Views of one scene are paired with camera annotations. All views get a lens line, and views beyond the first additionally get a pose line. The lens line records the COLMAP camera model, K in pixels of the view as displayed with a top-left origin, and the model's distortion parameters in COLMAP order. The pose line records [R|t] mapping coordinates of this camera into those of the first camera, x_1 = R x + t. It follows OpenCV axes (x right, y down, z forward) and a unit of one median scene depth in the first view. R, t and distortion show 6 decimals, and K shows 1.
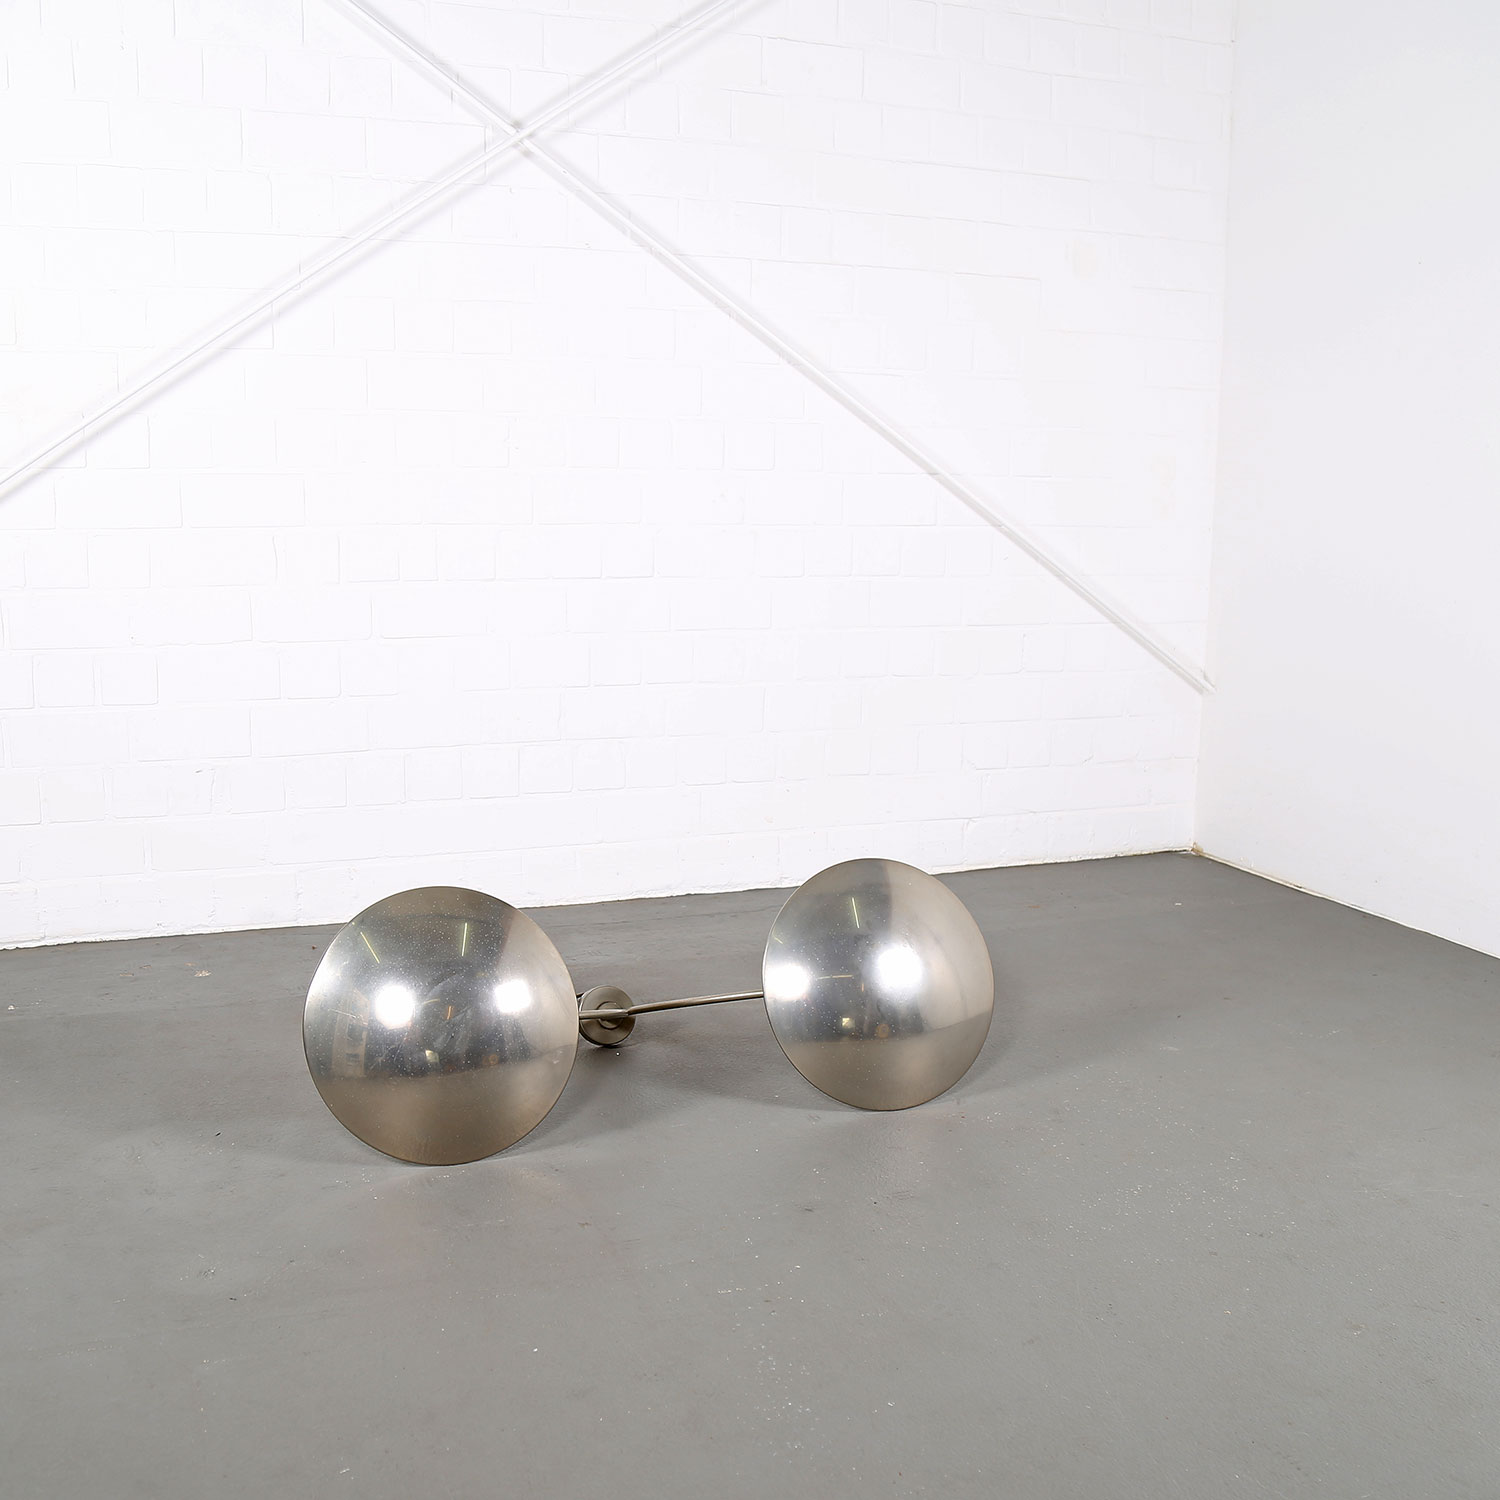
lens RADIAL K [[1606.6, 0, 725.8], [0, 1606.6, 818.6], [0, 0, 1]] dist [-0.121187, 0.000000]
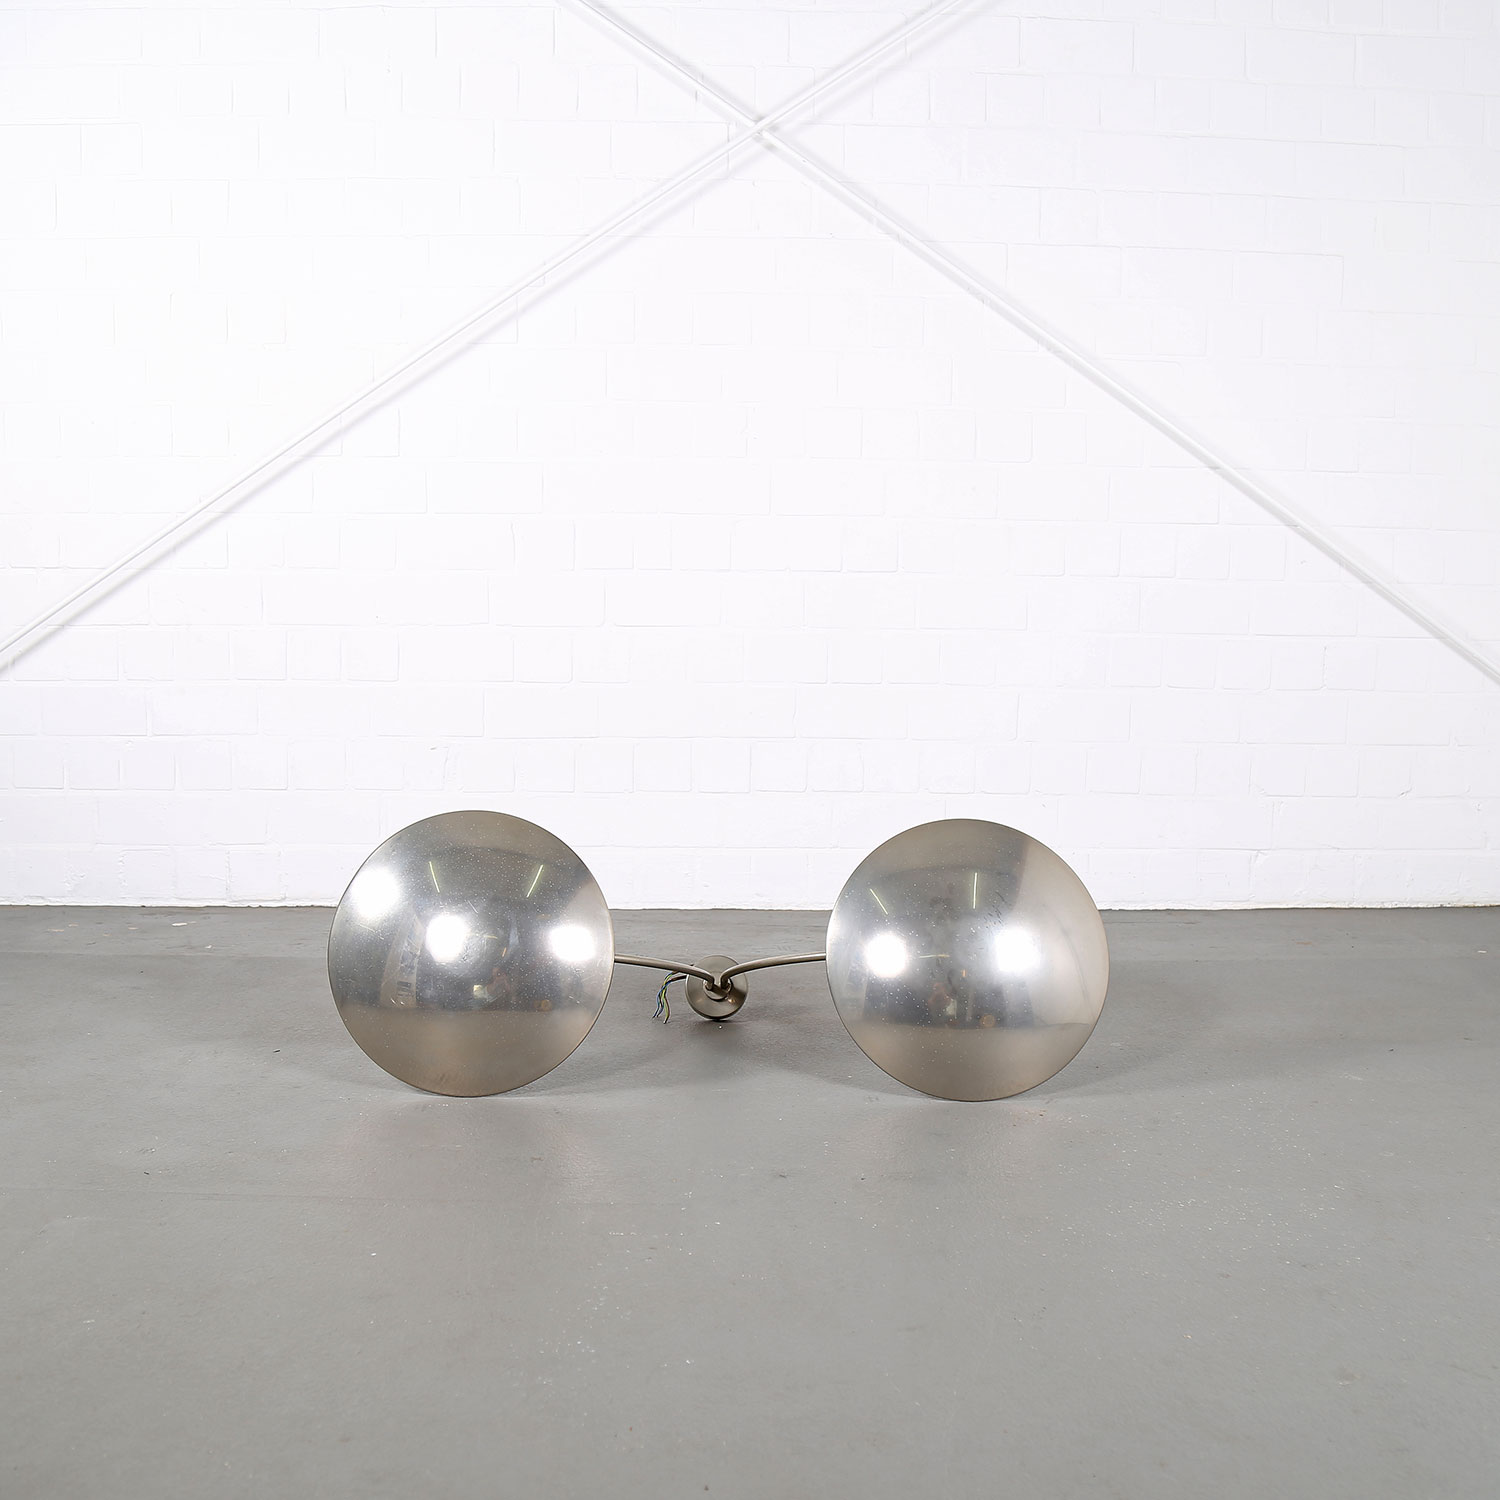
lens RADIAL K [[1606.6, 0, 761.1], [0, 1606.6, 773.8], [0, 0, 1]] dist [-0.121187, 0.000000]
pose [[0.949238, 0.034840, -0.312622, 0.195149], [-0.064975, 0.994131, -0.086500, 0.062451], [0.307774, 0.102422, 0.945931, 0.082356]]
